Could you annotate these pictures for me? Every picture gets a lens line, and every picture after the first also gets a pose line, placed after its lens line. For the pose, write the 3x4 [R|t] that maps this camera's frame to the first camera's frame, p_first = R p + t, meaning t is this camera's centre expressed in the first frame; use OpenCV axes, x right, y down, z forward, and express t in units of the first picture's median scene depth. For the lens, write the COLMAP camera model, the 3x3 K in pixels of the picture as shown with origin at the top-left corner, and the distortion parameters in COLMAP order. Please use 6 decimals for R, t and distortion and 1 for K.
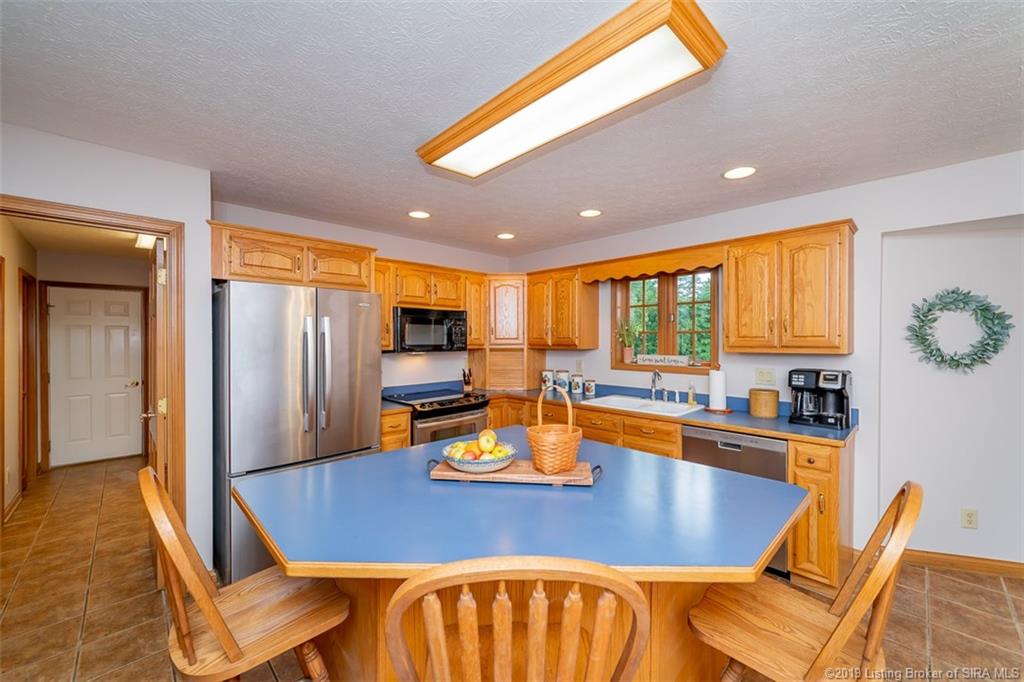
lens RADIAL K [[400.3, 0, 514.6], [0, 400.3, 341.7], [0, 0, 1]] dist [-0.001416, 0.000069]
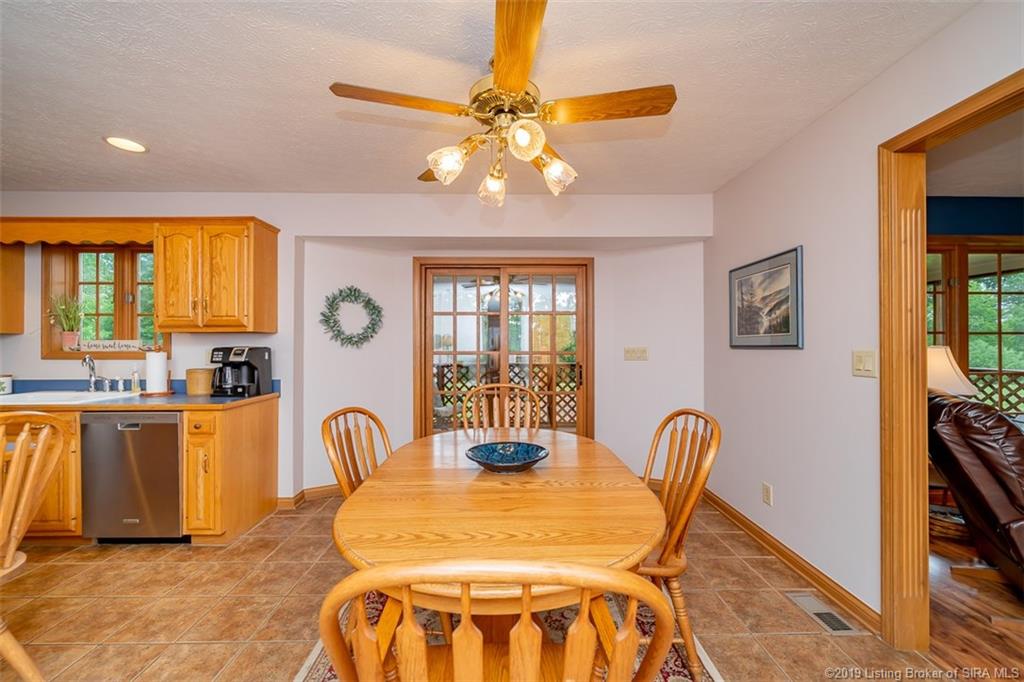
lens RADIAL K [[400.3, 0, 508.9], [0, 400.3, 343.2], [0, 0, 1]] dist [-0.001416, 0.000069]
pose [[0.688257, 0.000650, 0.725467, 0.448274], [0.004037, 0.999981, -0.004725, 0.065662], [-0.725456, 0.006181, 0.688241, -0.311893]]
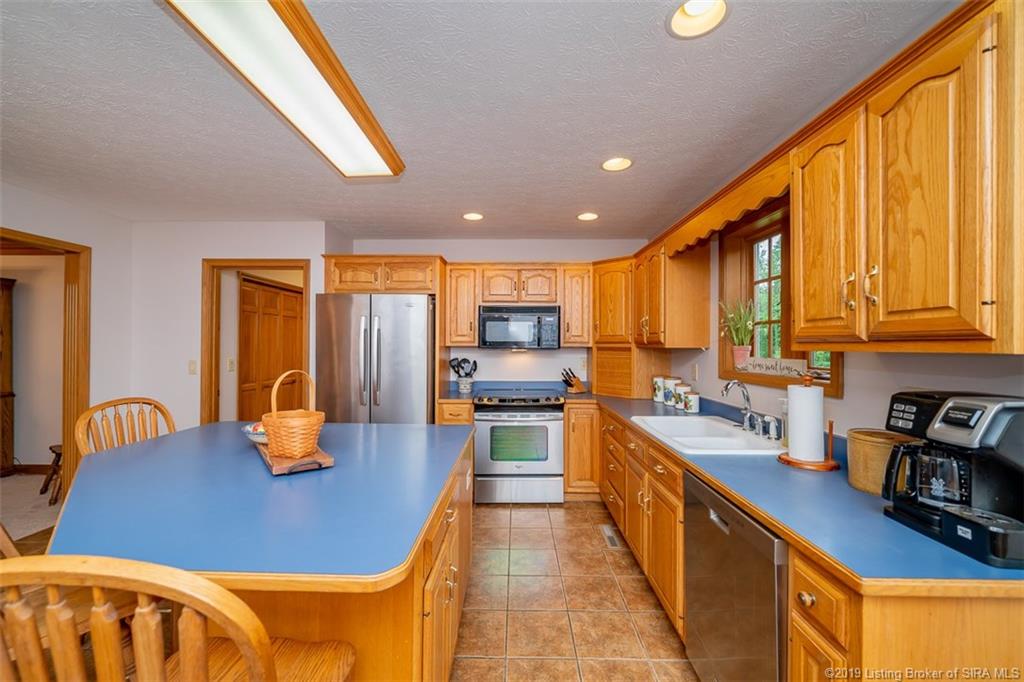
lens RADIAL K [[400.3, 0, 510.5], [0, 400.3, 342.4], [0, 0, 1]] dist [-0.001416, 0.000069]
pose [[0.712816, -0.000856, -0.701351, 0.684630], [-0.005126, 0.999966, -0.006430, 0.022217], [0.701333, 0.008178, 0.712787, 0.397497]]
